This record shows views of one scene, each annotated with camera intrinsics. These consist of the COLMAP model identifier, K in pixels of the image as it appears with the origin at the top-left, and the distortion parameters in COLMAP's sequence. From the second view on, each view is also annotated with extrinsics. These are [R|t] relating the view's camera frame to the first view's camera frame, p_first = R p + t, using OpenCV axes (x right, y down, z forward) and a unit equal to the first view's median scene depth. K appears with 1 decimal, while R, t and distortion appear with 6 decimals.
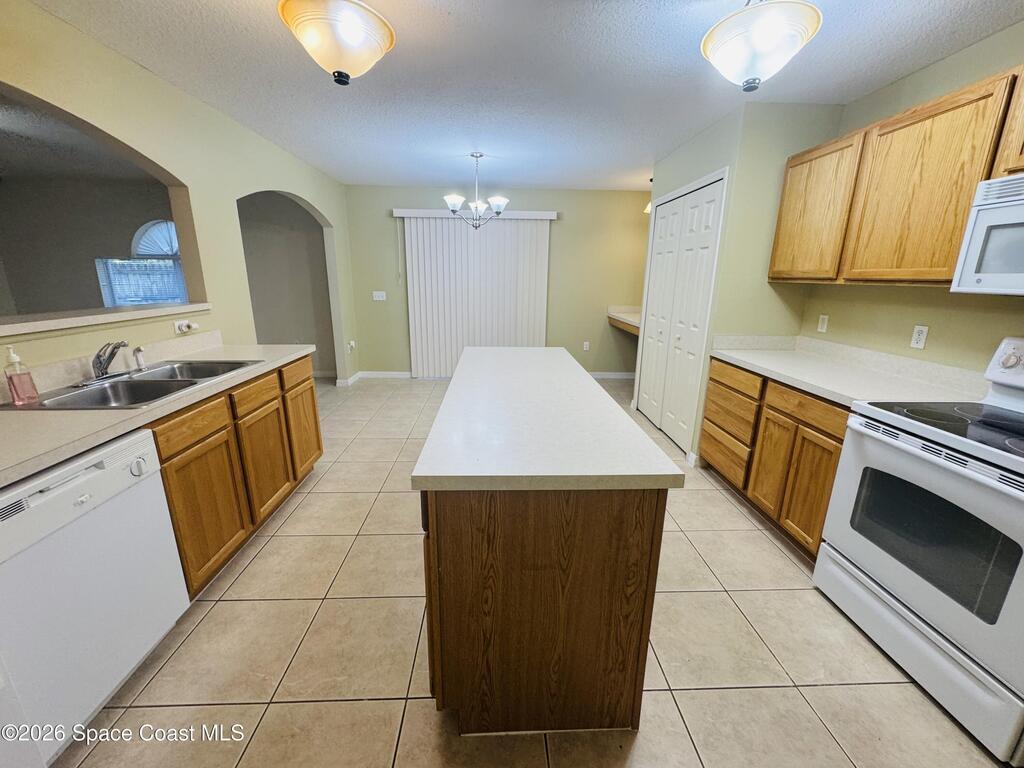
lens RADIAL K [[410.2, 0, 512.0], [0, 410.2, 384.0], [0, 0, 1]] dist [-0.004477, -0.000056]
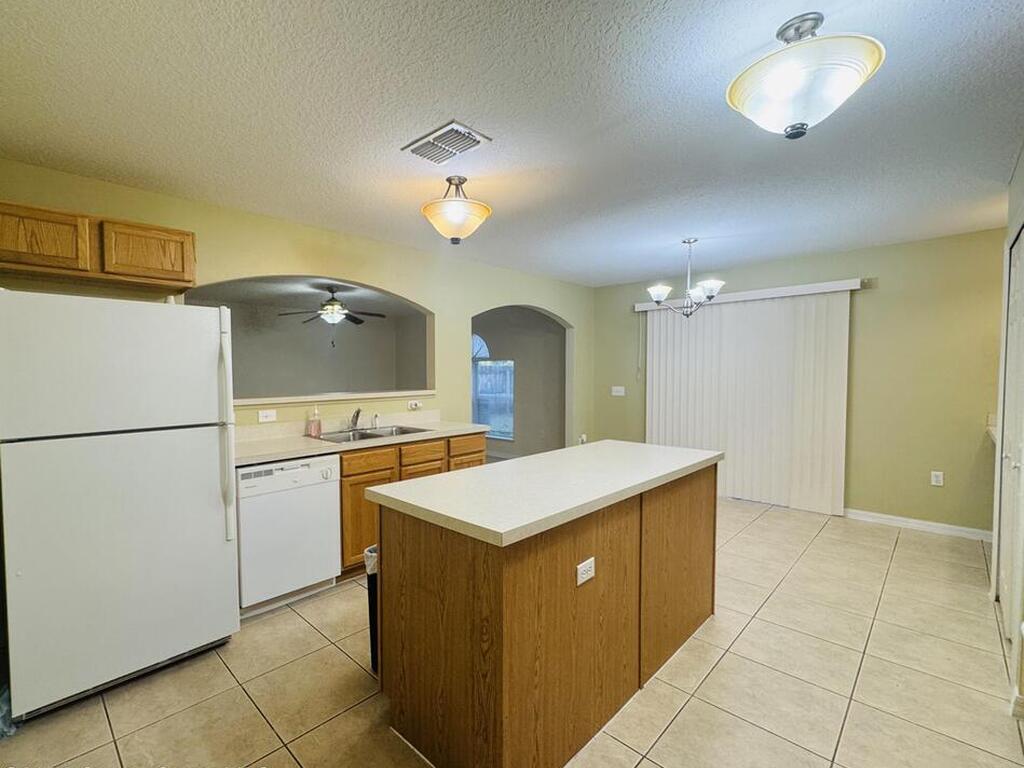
lens RADIAL K [[556.3, 0, 512.0], [0, 556.3, 397.9], [0, 0, 1]] dist [0.002660, 0.000532]
pose [[0.642636, 0.017238, -0.765978, 1.073759], [-0.184687, 0.973752, -0.133034, 0.040466], [0.743579, 0.226959, 0.628951, -0.002085]]
